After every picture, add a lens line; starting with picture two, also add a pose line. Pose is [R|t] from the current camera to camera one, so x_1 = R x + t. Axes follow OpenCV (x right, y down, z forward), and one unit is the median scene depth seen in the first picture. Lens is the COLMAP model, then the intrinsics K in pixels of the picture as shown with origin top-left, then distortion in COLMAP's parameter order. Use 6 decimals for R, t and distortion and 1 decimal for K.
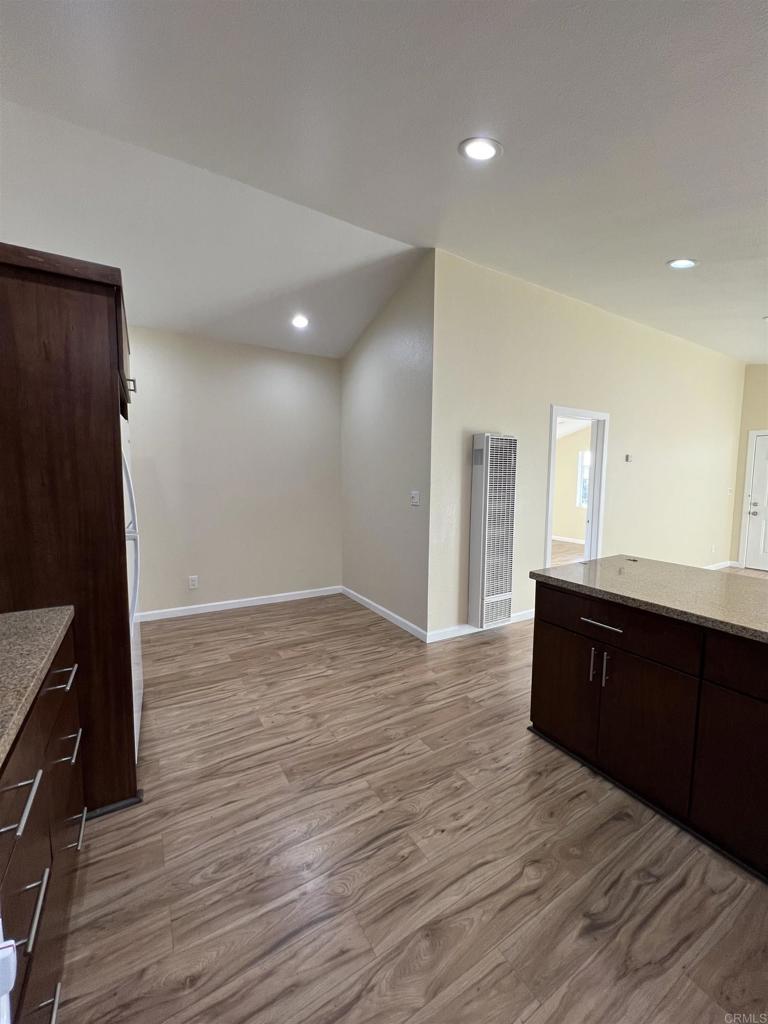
lens RADIAL K [[407.0, 0, 385.7], [0, 407.0, 511.9], [0, 0, 1]] dist [-0.002253, 0.000648]
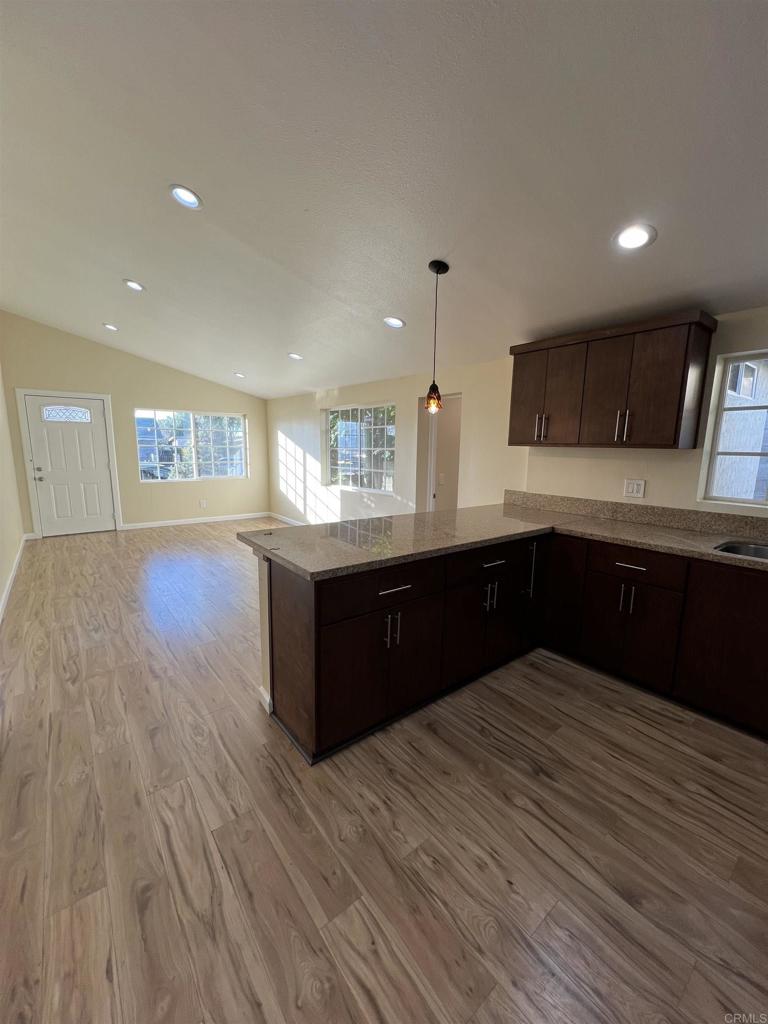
lens RADIAL K [[407.0, 0, 376.4], [0, 407.0, 515.1], [0, 0, 1]] dist [-0.002253, 0.000648]
pose [[-0.109279, -0.178083, 0.977929, -0.444352], [0.076621, 0.979384, 0.186910, -0.111076], [-0.991054, 0.095355, -0.093381, 1.116038]]
